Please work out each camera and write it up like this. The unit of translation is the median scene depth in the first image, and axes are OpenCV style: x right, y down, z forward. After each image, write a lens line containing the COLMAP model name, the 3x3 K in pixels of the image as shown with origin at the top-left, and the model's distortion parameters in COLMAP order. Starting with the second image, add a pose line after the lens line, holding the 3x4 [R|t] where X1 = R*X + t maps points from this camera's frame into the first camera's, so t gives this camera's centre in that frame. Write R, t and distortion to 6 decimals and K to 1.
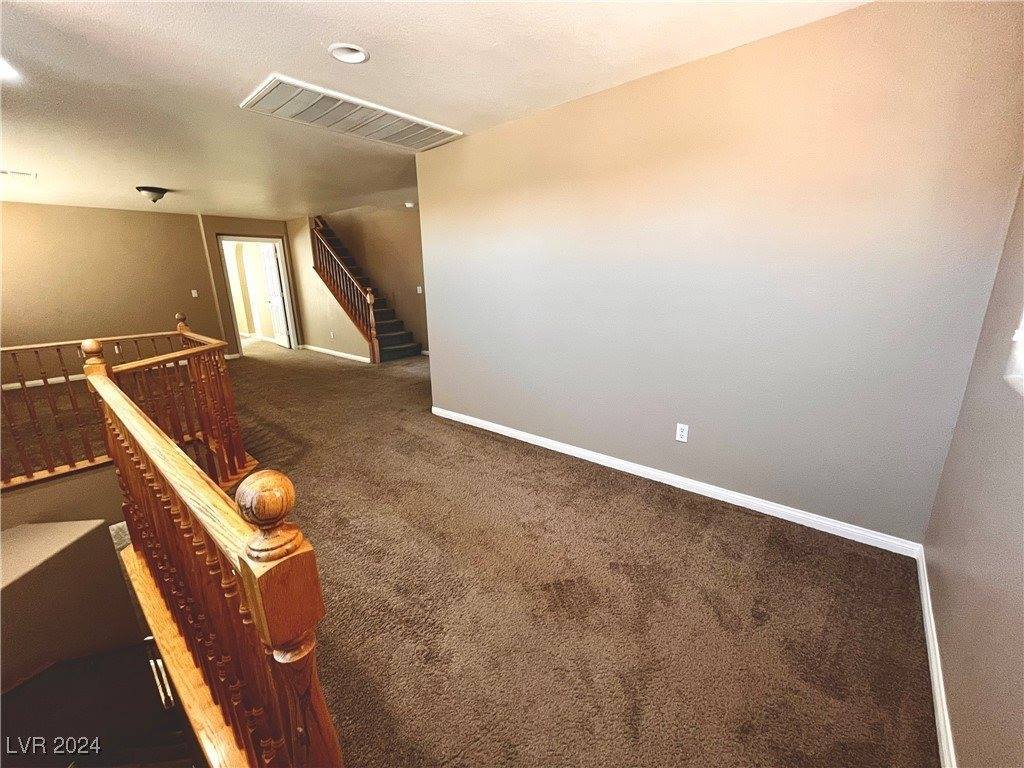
lens RADIAL K [[411.2, 0, 510.4], [0, 411.2, 387.3], [0, 0, 1]] dist [-0.001785, -0.000621]
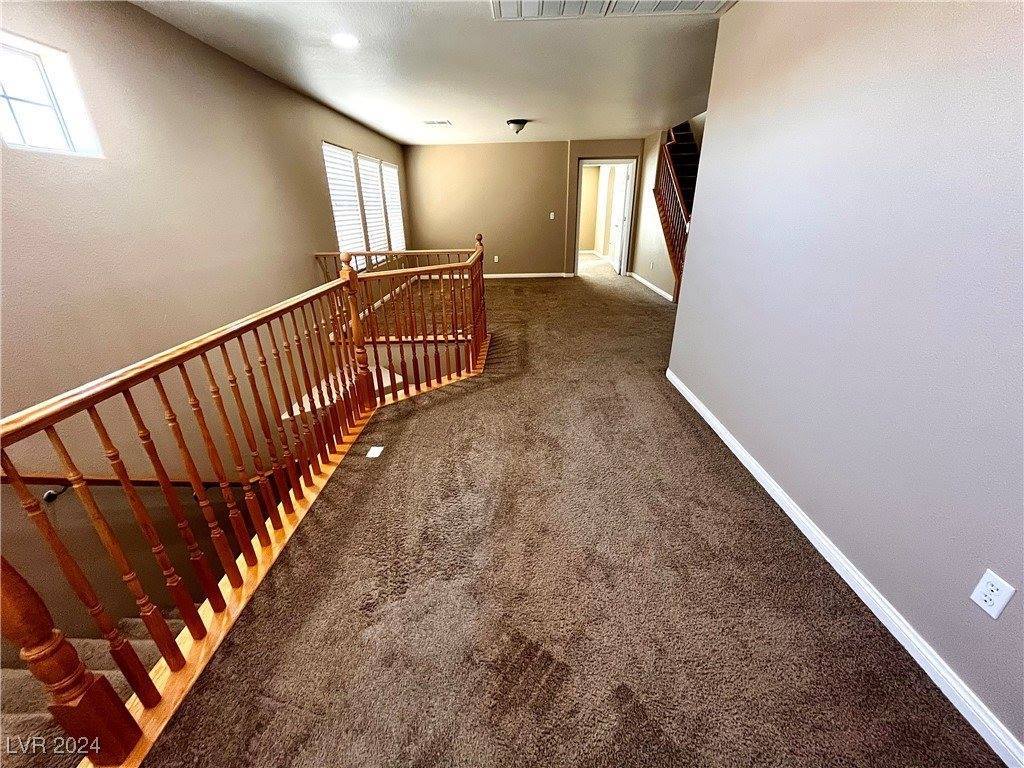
lens RADIAL K [[411.2, 0, 510.4], [0, 411.2, 387.3], [0, 0, 1]] dist [-0.001785, -0.000621]
pose [[0.640504, 0.315915, -0.699966, 0.227513], [-0.194827, 0.948493, 0.249806, -0.070407], [0.742831, -0.023629, 0.669062, 0.242189]]
